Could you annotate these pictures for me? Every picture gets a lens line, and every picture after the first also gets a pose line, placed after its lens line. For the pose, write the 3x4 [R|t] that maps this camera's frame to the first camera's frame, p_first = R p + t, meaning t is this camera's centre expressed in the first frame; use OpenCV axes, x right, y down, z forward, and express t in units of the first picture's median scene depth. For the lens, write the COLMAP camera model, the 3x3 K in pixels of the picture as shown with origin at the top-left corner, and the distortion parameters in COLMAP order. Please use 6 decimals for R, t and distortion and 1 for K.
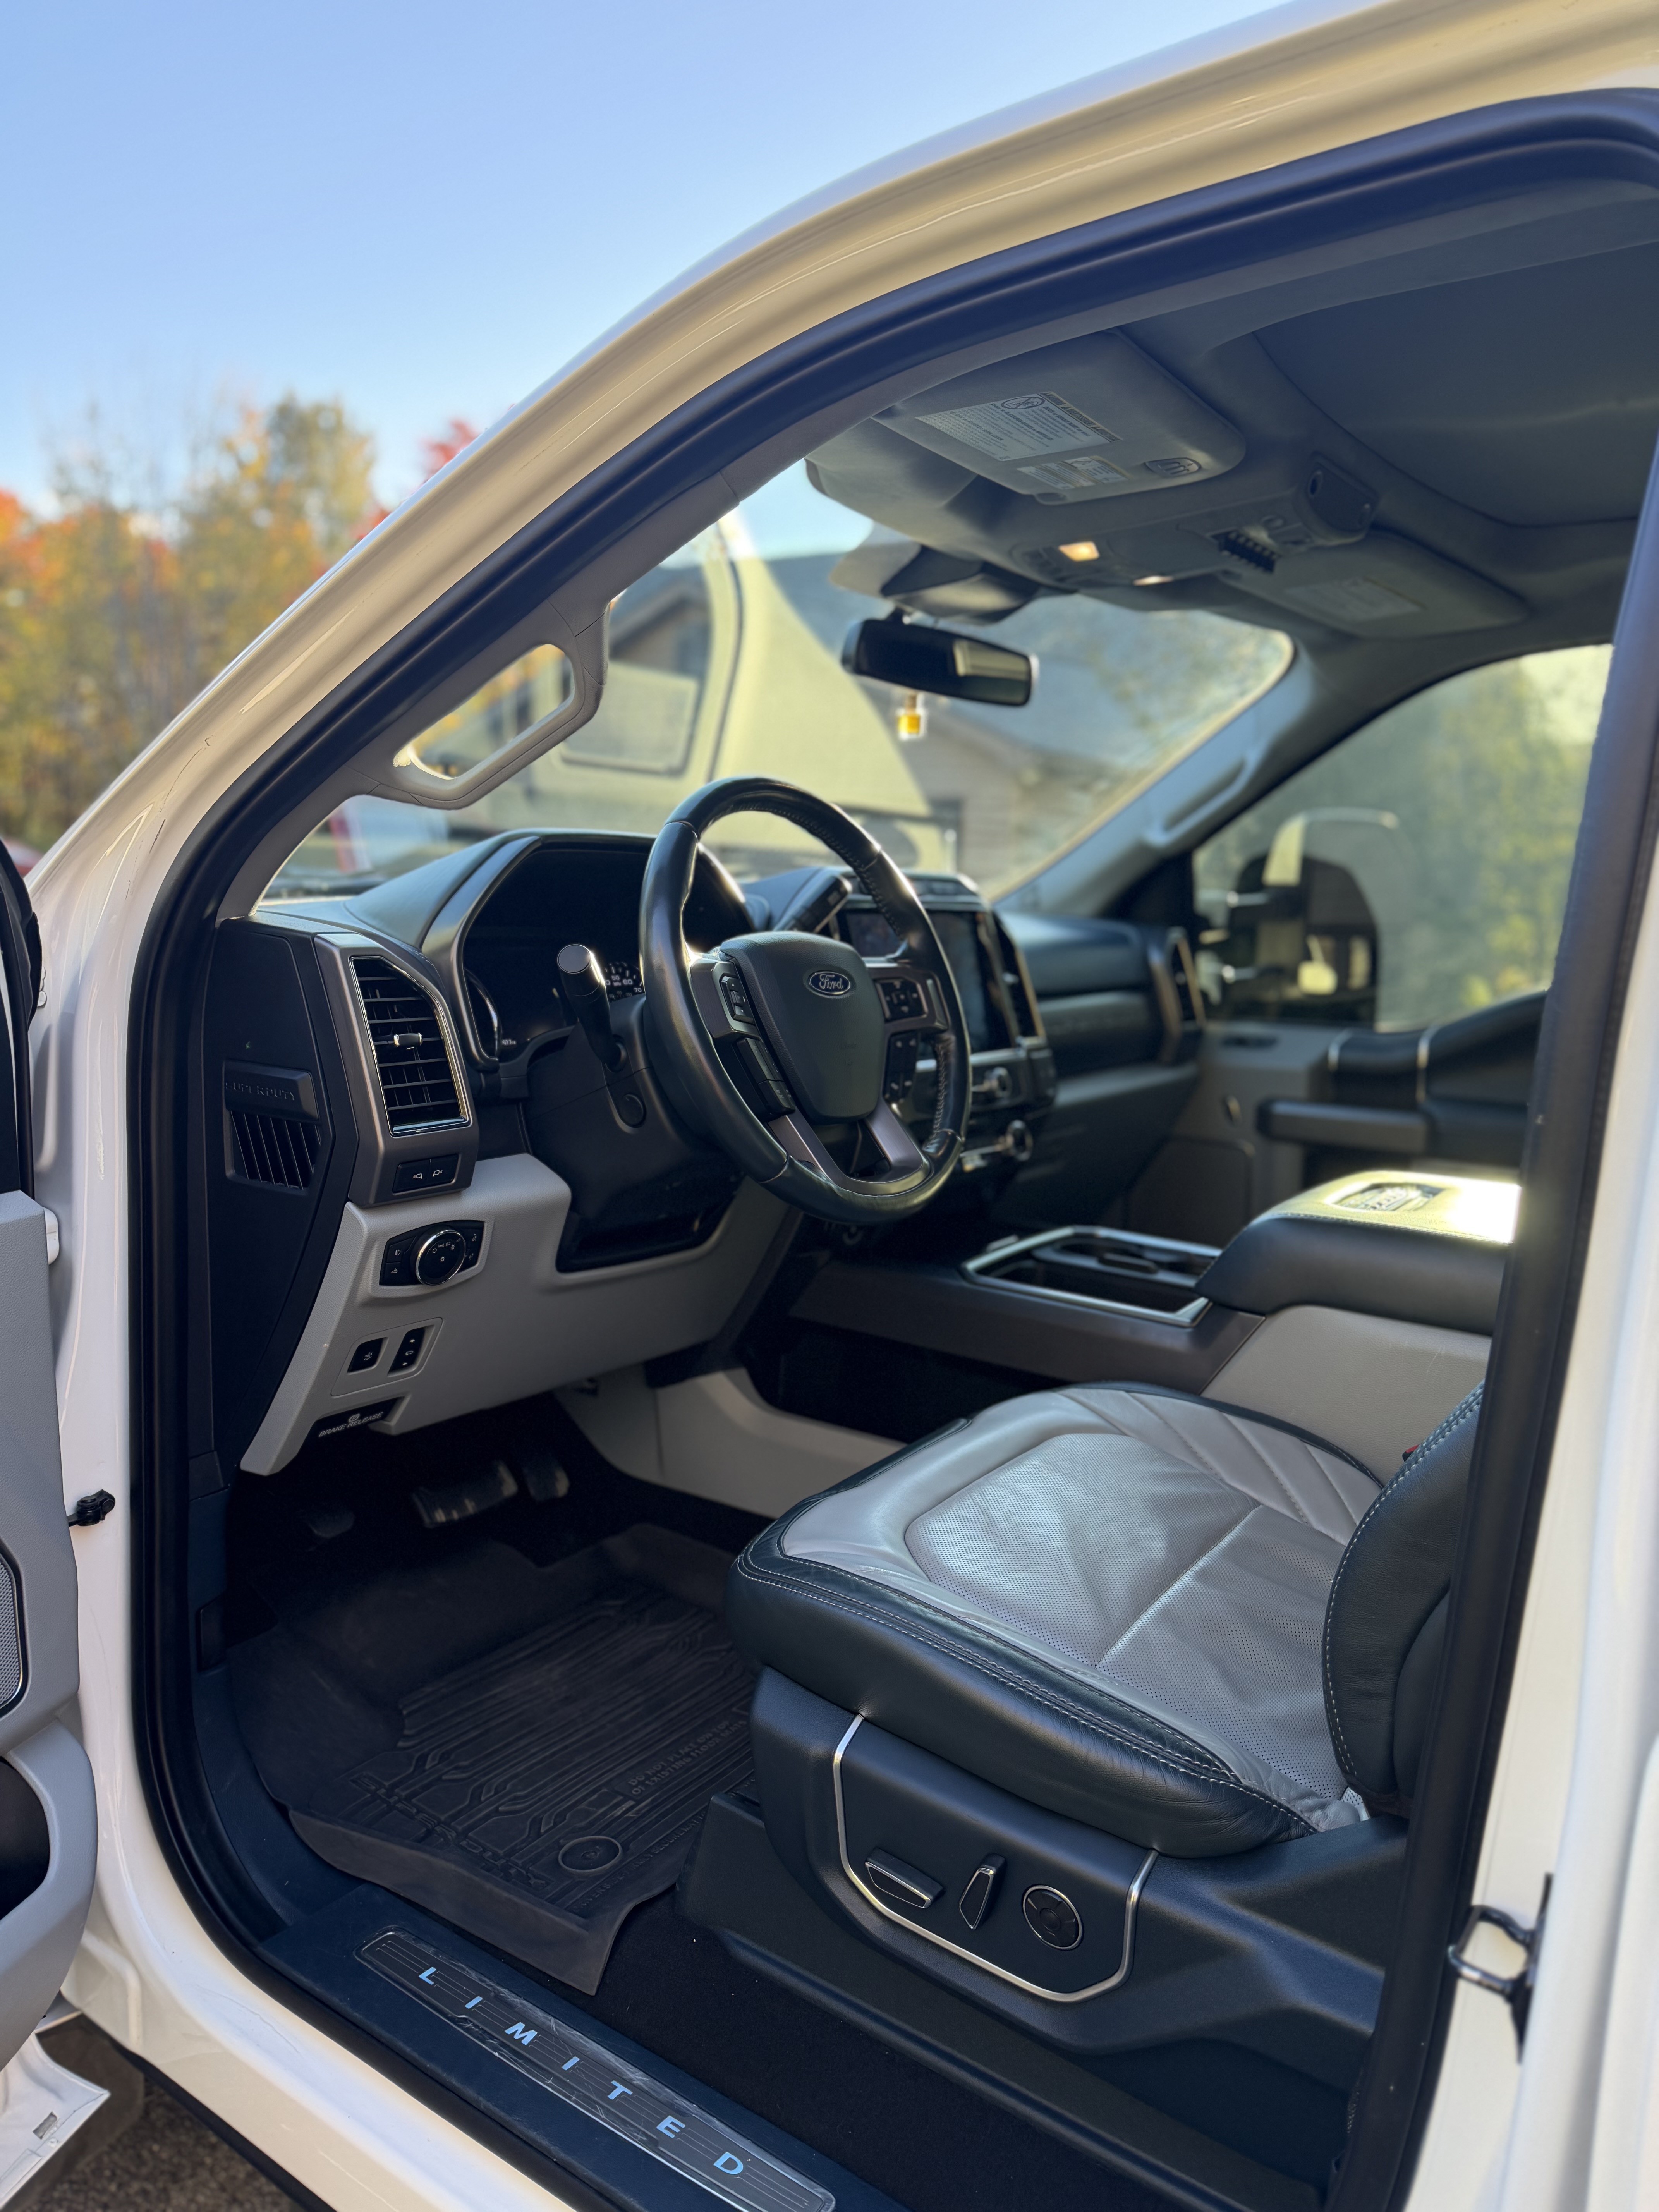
lens RADIAL K [[1489.1, 0, 829.5], [0, 1489.1, 1106.0], [0, 0, 1]] dist [-0.003497, -0.002155]
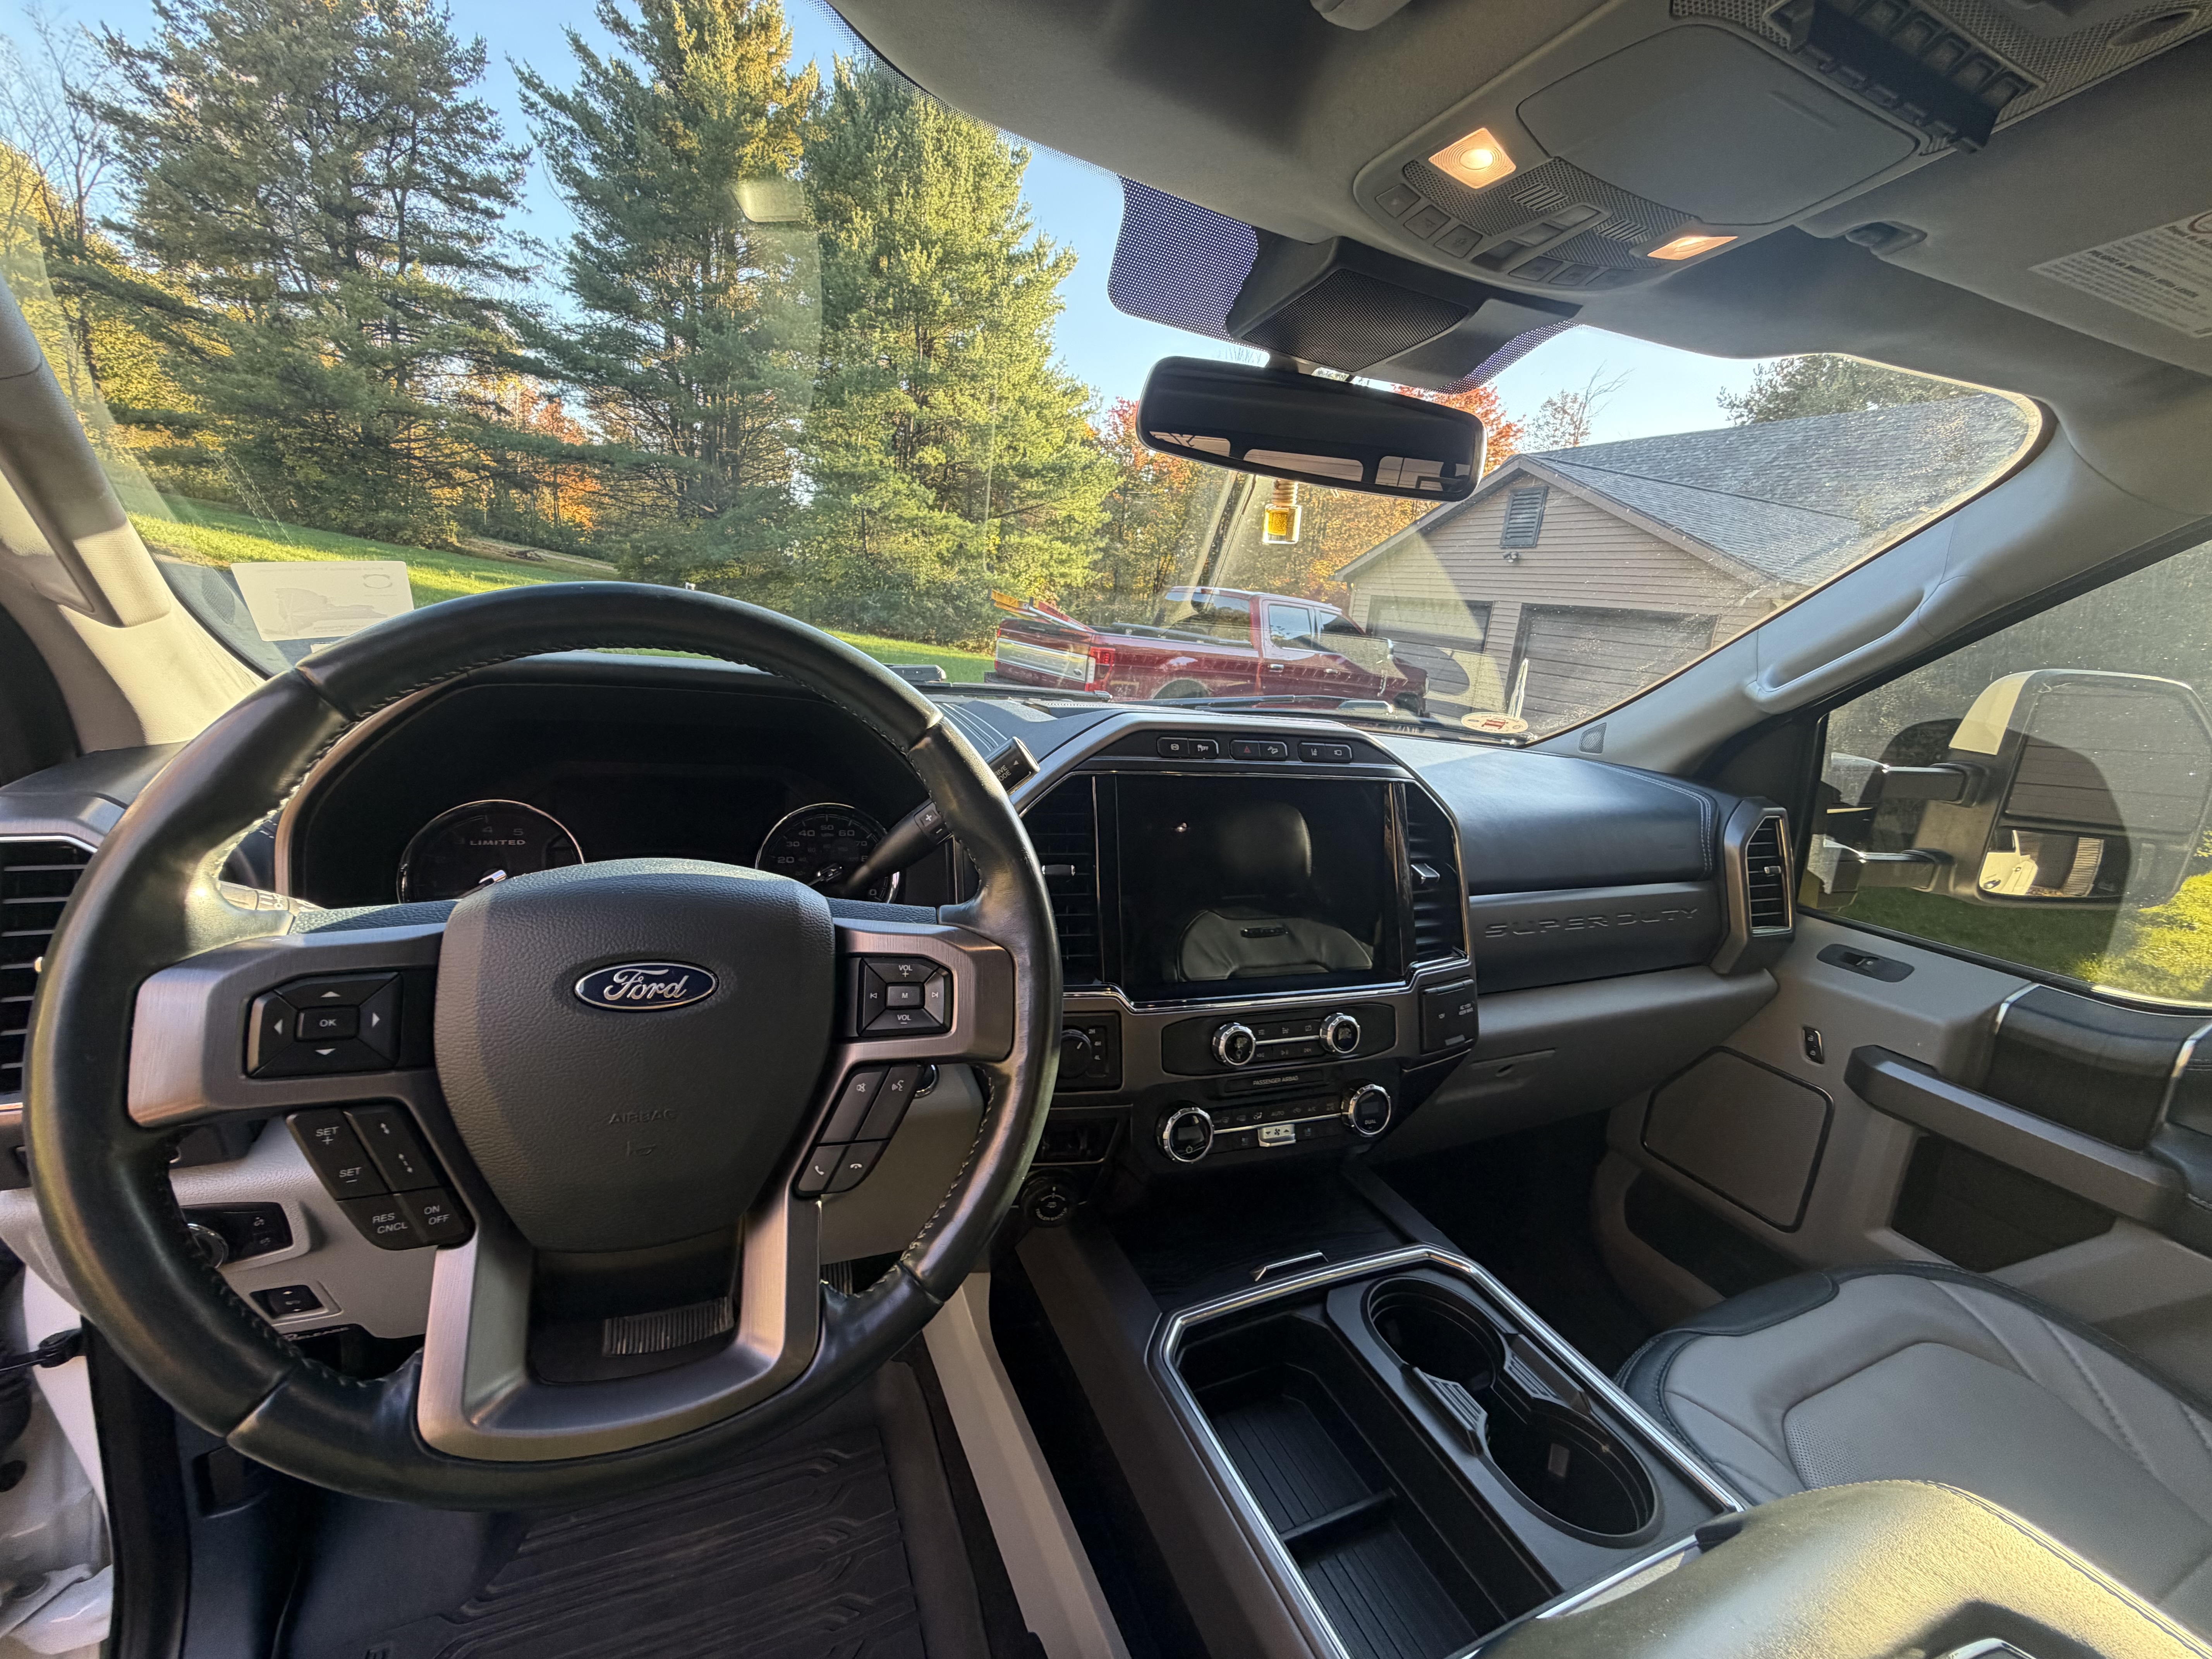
lens RADIAL K [[903.8, 0, 1106.0], [0, 903.8, 829.5], [0, 0, 1]] dist [0.000481, 0.000107]
pose [[0.874444, 0.165695, -0.455952, 0.140984], [-0.141546, 0.986111, 0.086893, -0.096715], [0.464017, -0.011445, 0.885753, 0.402576]]
